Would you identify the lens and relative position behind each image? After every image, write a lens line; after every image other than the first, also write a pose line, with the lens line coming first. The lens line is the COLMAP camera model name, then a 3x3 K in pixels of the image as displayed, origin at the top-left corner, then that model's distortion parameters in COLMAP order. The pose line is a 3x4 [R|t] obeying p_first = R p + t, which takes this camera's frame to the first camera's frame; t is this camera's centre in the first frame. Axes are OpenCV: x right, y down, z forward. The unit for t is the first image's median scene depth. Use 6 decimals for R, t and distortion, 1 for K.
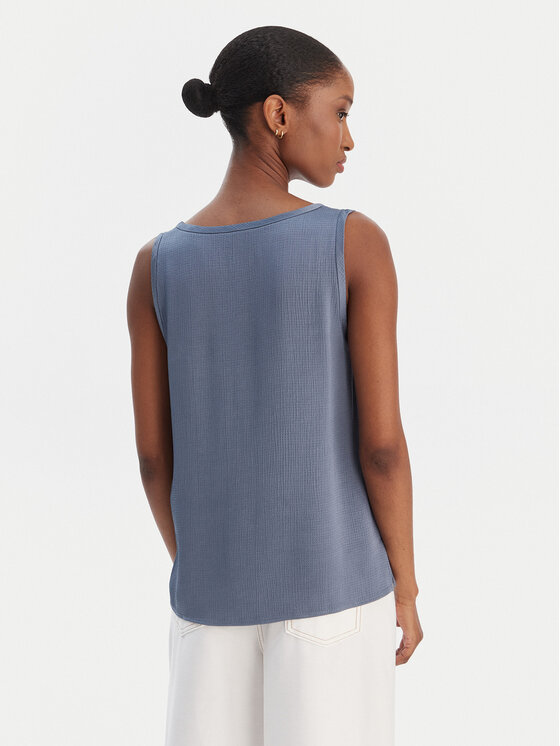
lens RADIAL K [[1045.3, 0, 280.0], [0, 1045.3, 373.0], [0, 0, 1]] dist [0.006001, 0.001175]
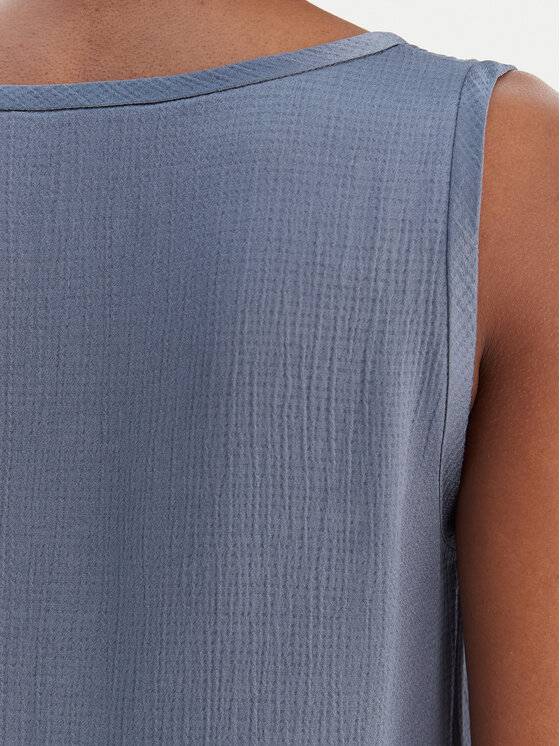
lens RADIAL K [[1487.8, 0, 280.0], [0, 1487.8, 373.0], [0, 0, 1]] dist [0.205173, 0.088392]
pose [[0.996417, 0.066208, 0.052619, -0.006100], [-0.068552, 0.996675, 0.044049, -0.090787], [-0.049528, -0.047498, 0.997643, 0.619311]]
